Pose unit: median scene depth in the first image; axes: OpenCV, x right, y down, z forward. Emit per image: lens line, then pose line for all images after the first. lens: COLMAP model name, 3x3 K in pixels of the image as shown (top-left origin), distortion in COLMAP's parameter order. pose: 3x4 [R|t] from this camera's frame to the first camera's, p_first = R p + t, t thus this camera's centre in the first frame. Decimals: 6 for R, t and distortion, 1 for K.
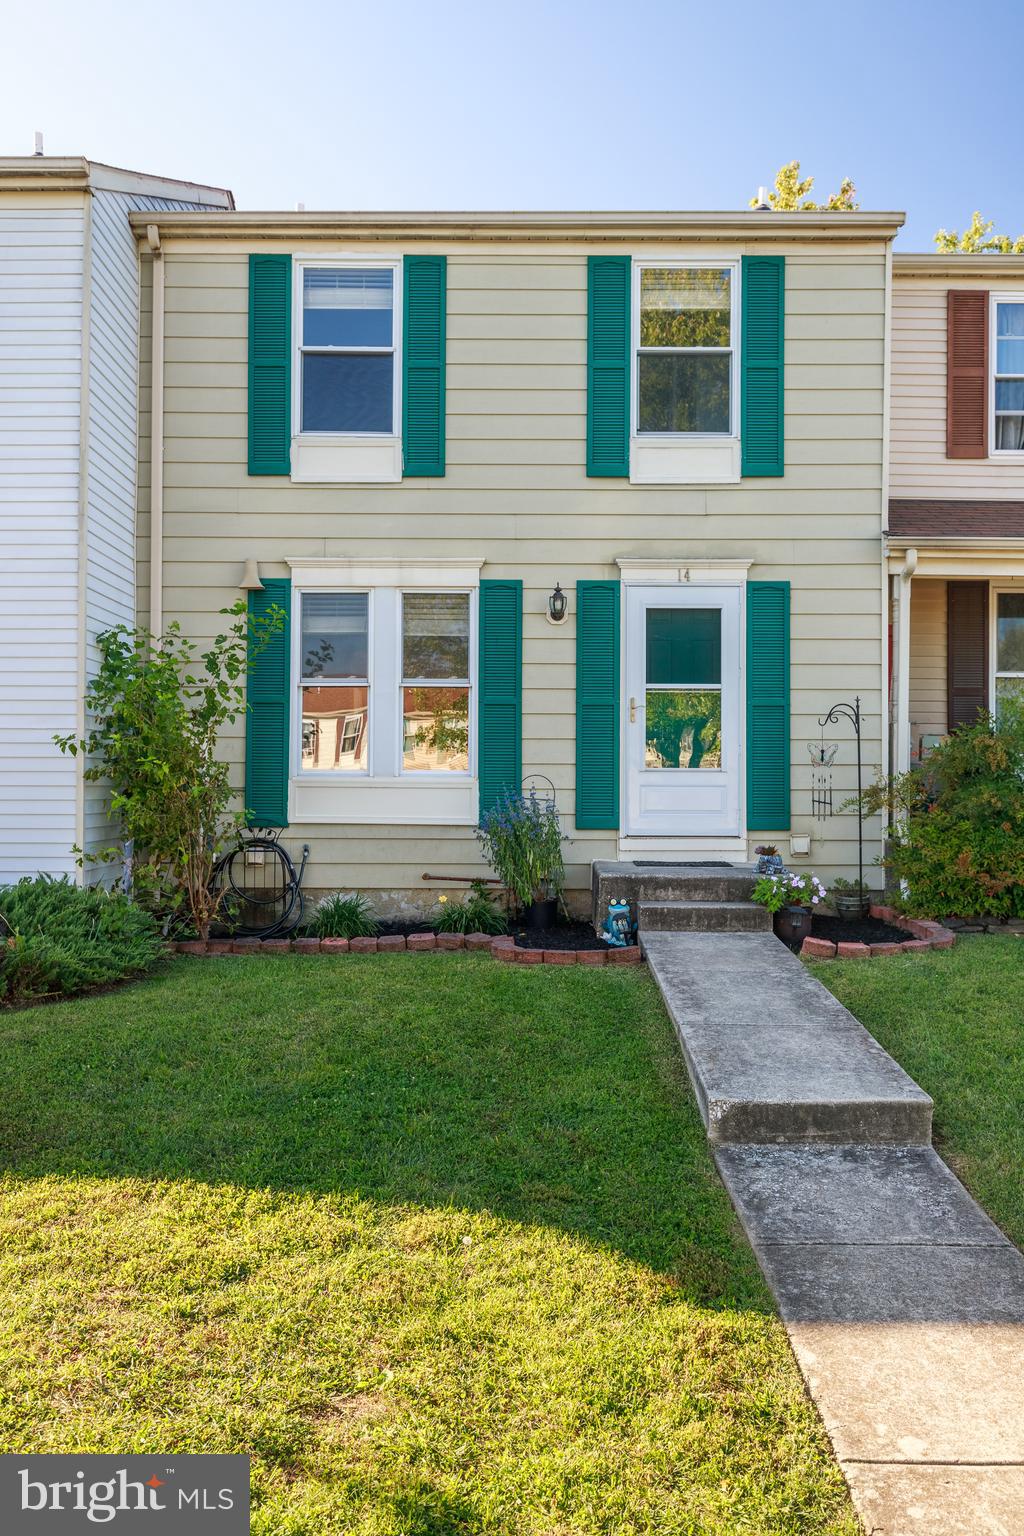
lens RADIAL K [[1264.3, 0, 508.7], [0, 1264.3, 770.6], [0, 0, 1]] dist [0.017455, 0.003279]
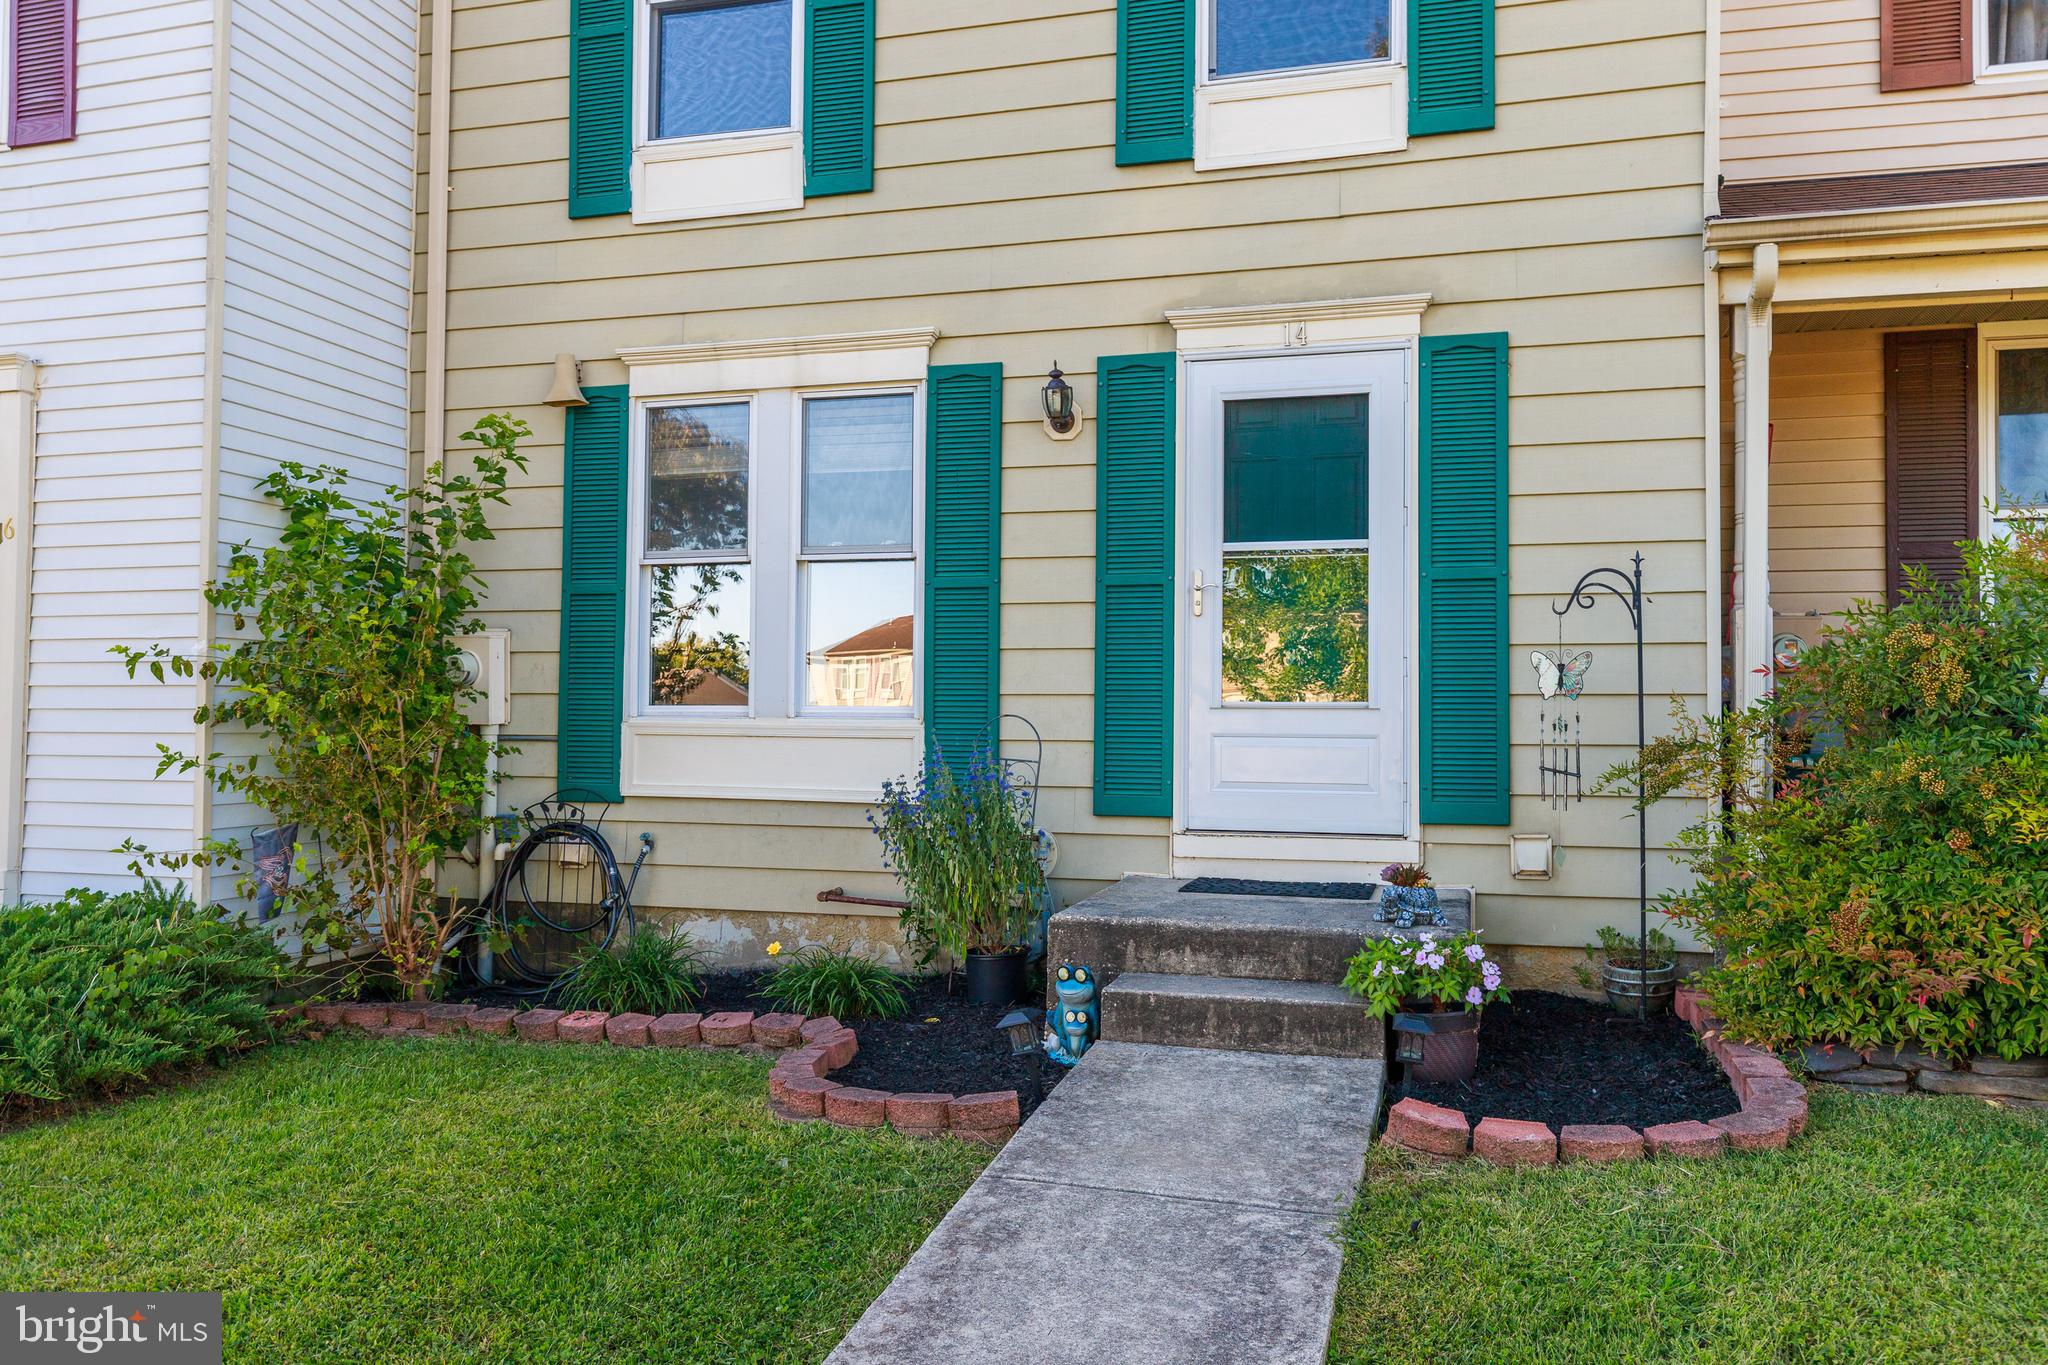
lens RADIAL K [[1482.9, 0, 1022.1], [0, 1482.9, 684.2], [0, 0, 1]] dist [0.010386, 0.000810]
pose [[0.965293, -0.004833, -0.261126, 0.189290], [0.000946, 0.999887, -0.015012, -0.000257], [0.261169, 0.014244, 0.965188, 0.378438]]
